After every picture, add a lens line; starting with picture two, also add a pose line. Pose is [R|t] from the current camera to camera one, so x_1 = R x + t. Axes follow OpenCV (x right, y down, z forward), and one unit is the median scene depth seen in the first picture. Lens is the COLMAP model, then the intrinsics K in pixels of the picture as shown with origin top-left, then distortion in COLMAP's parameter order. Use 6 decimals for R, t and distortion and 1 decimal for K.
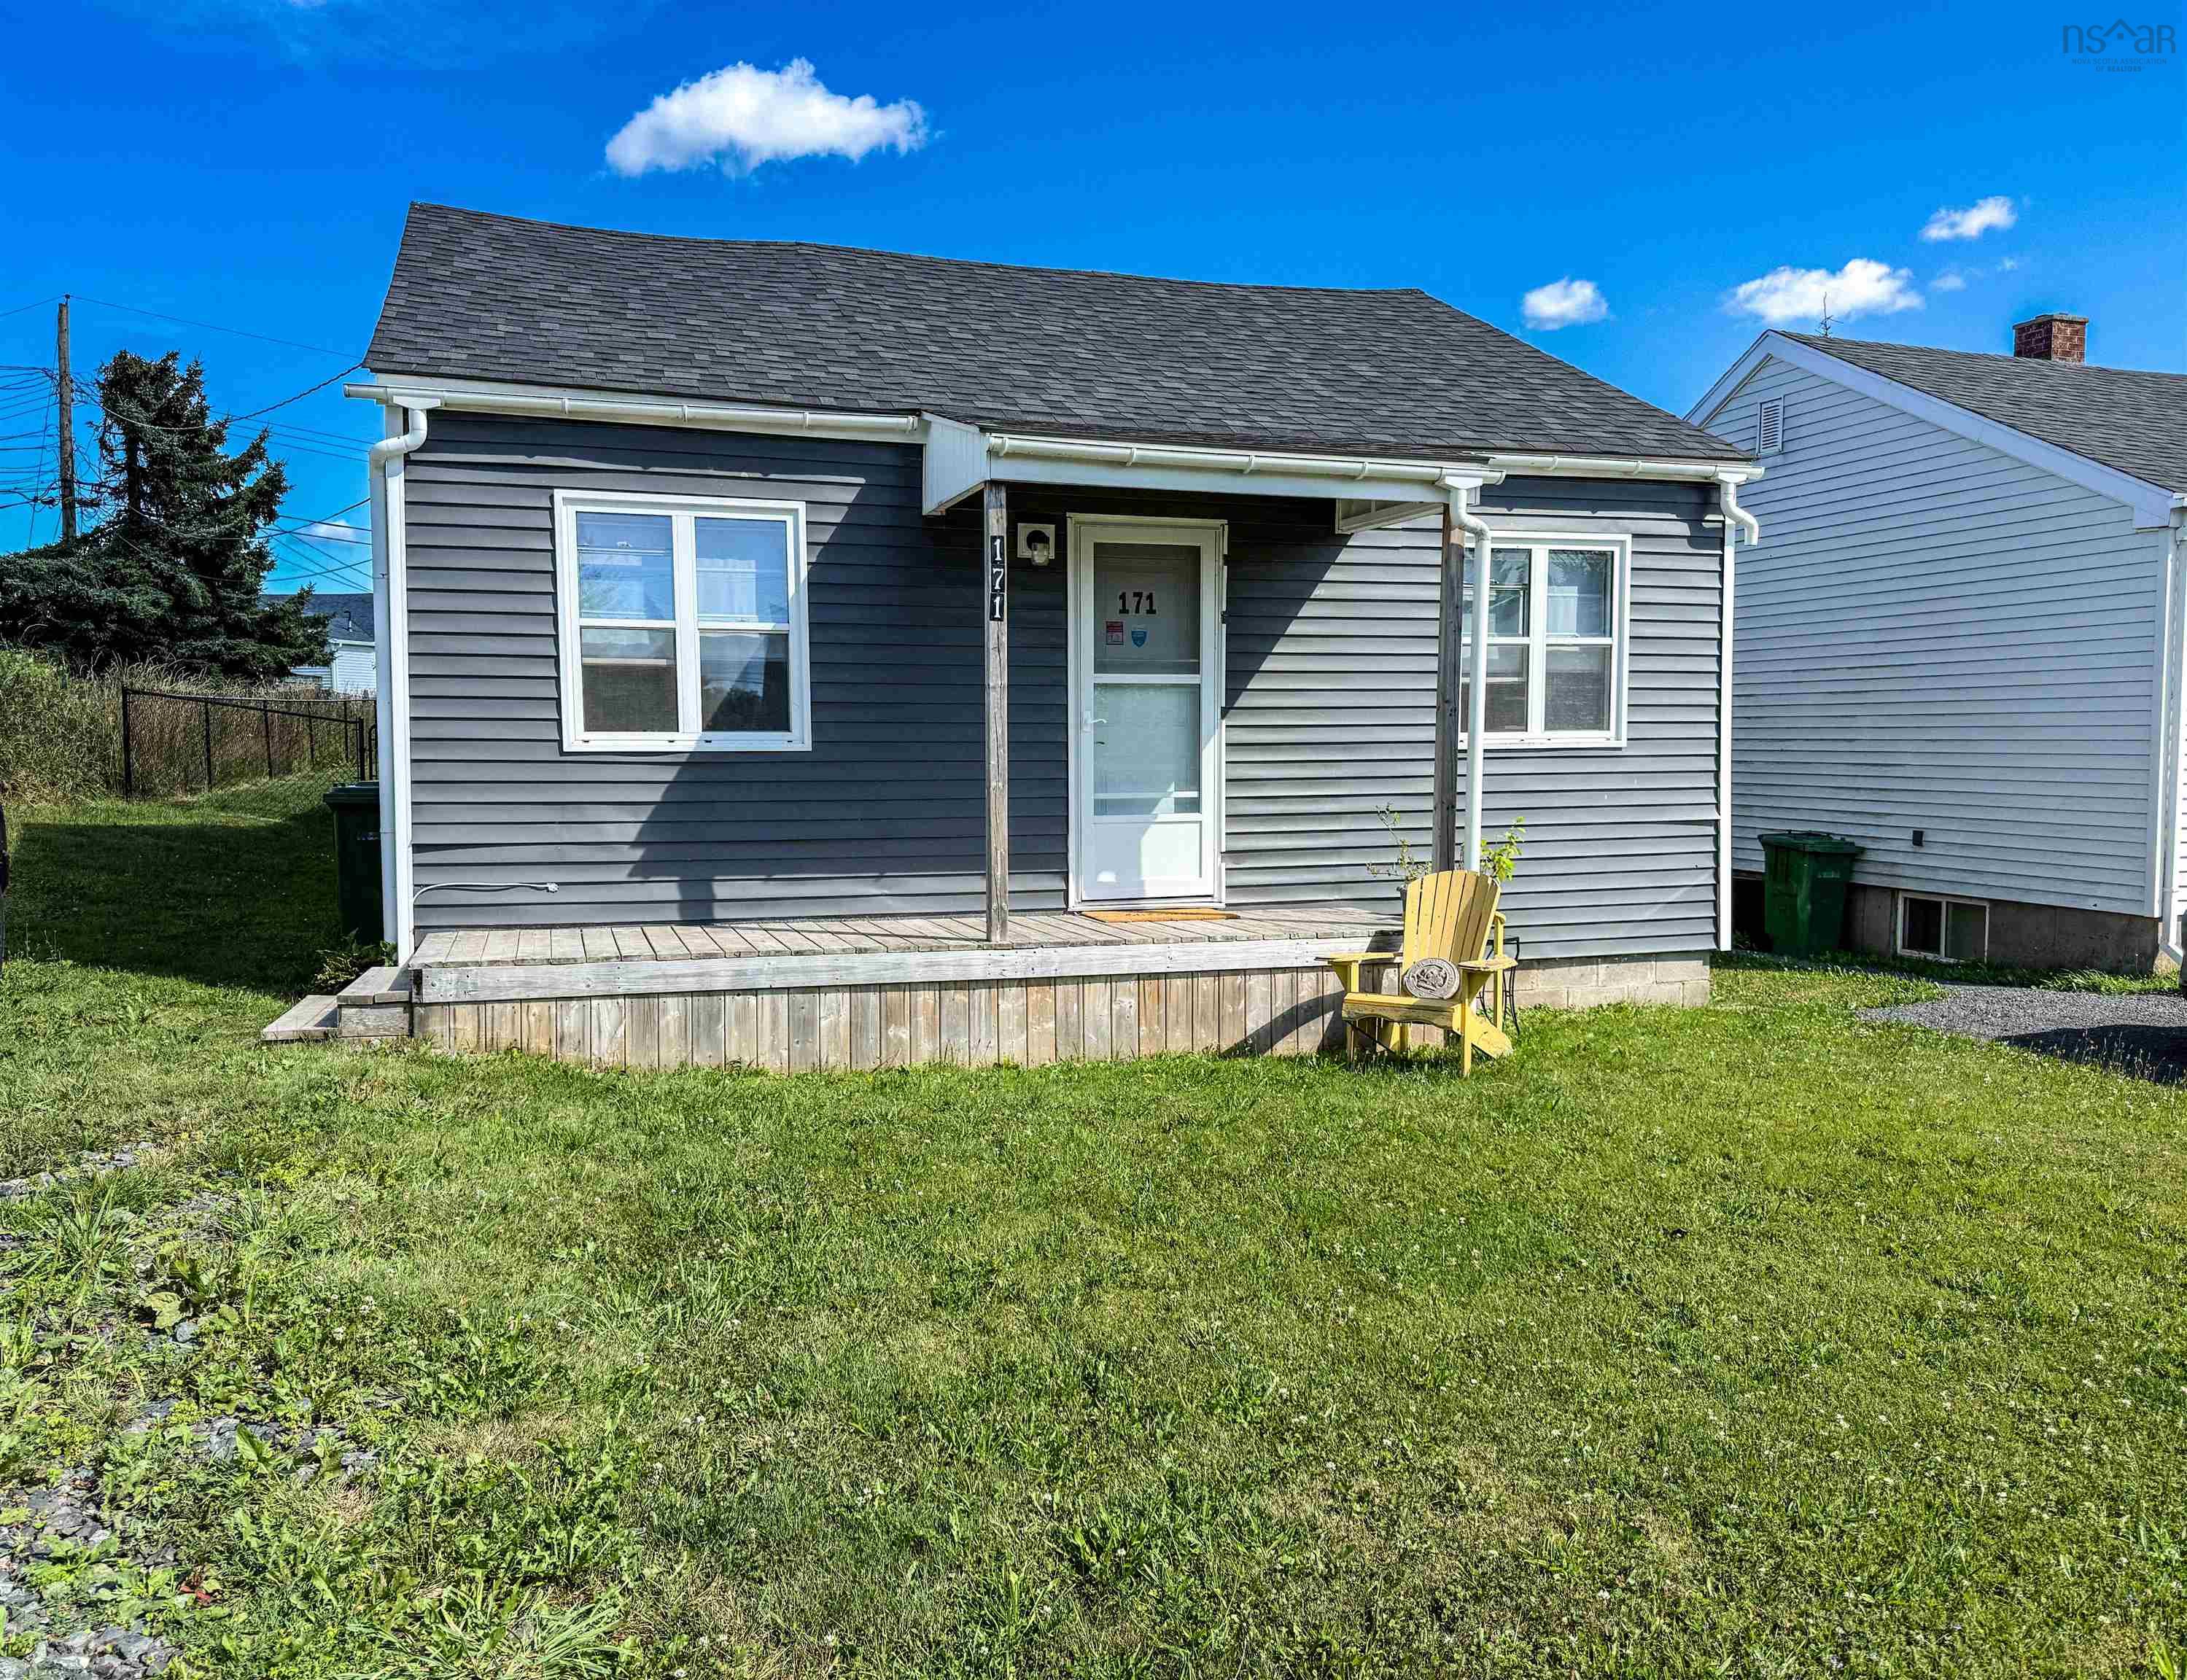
lens RADIAL K [[1596.0, 0, 1092.9], [0, 1596.0, 844.8], [0, 0, 1]] dist [0.072190, 0.001045]
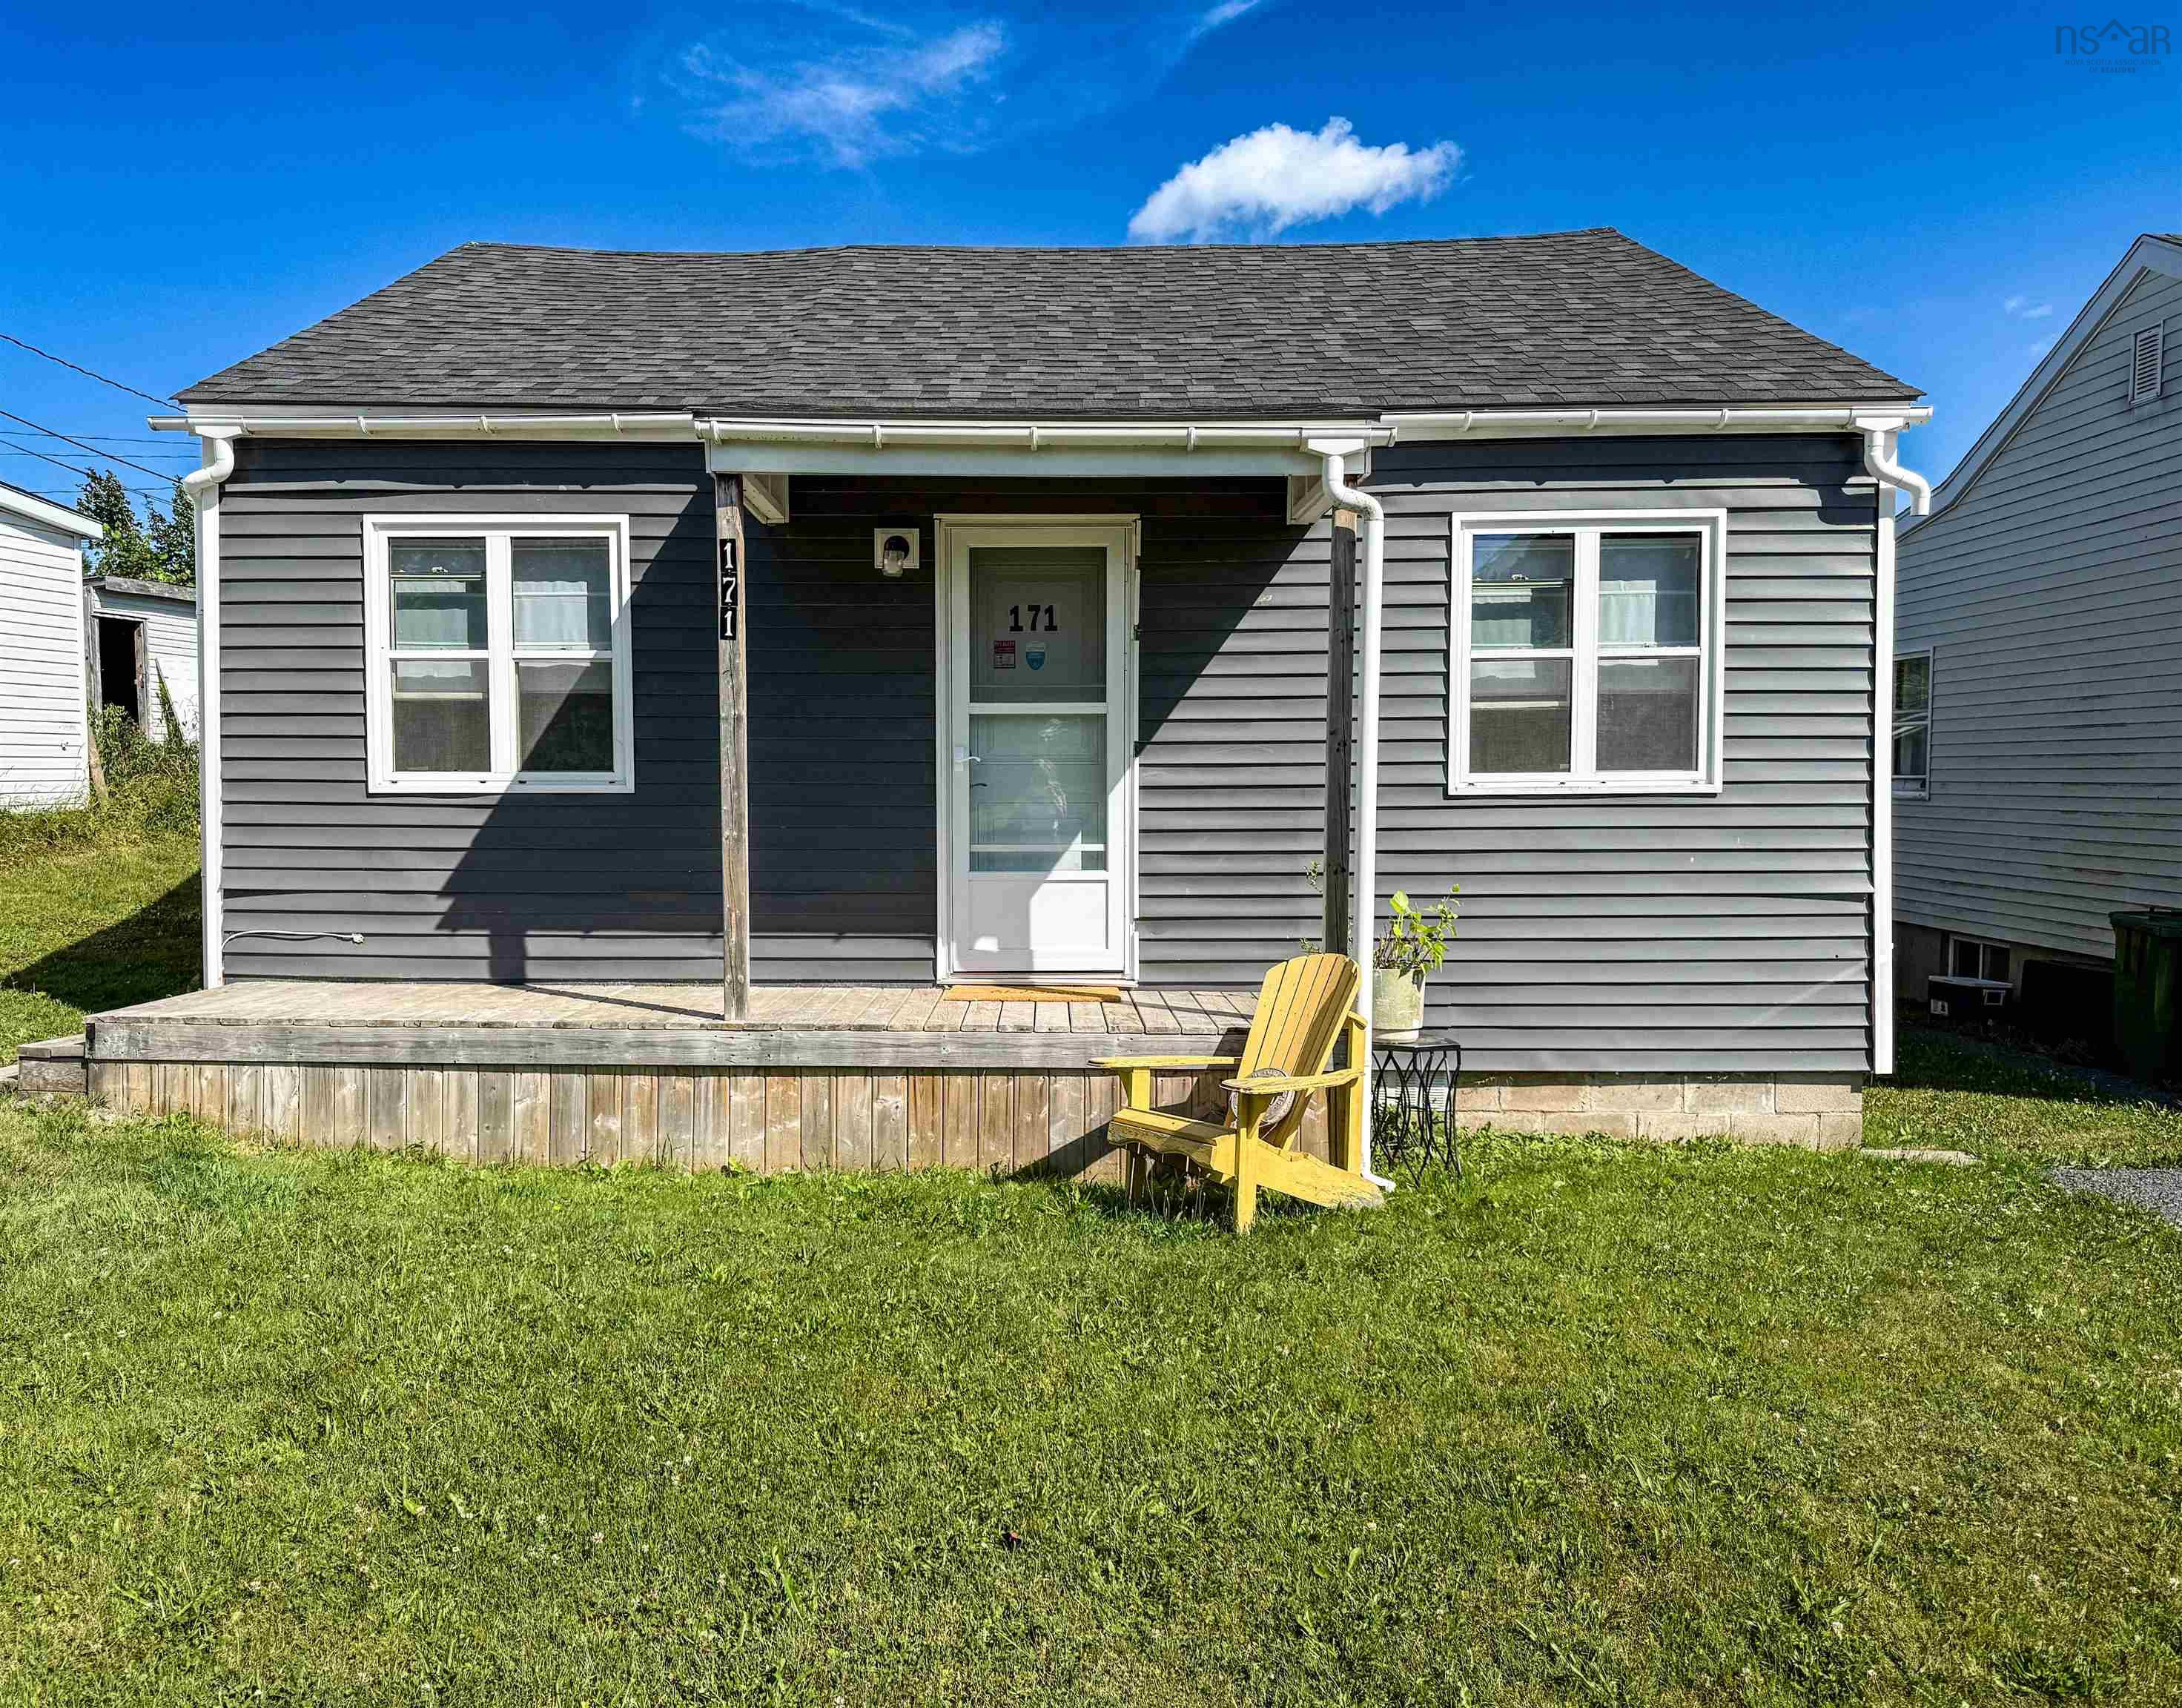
lens RADIAL K [[1606.8, 0, 1094.4], [0, 1606.8, 847.3], [0, 0, 1]] dist [0.058033, -0.023754]
pose [[0.945335, 0.014809, -0.325763, 0.361826], [-0.023248, 0.999487, -0.022028, -0.014773], [0.325270, 0.028397, 0.945195, 0.236792]]
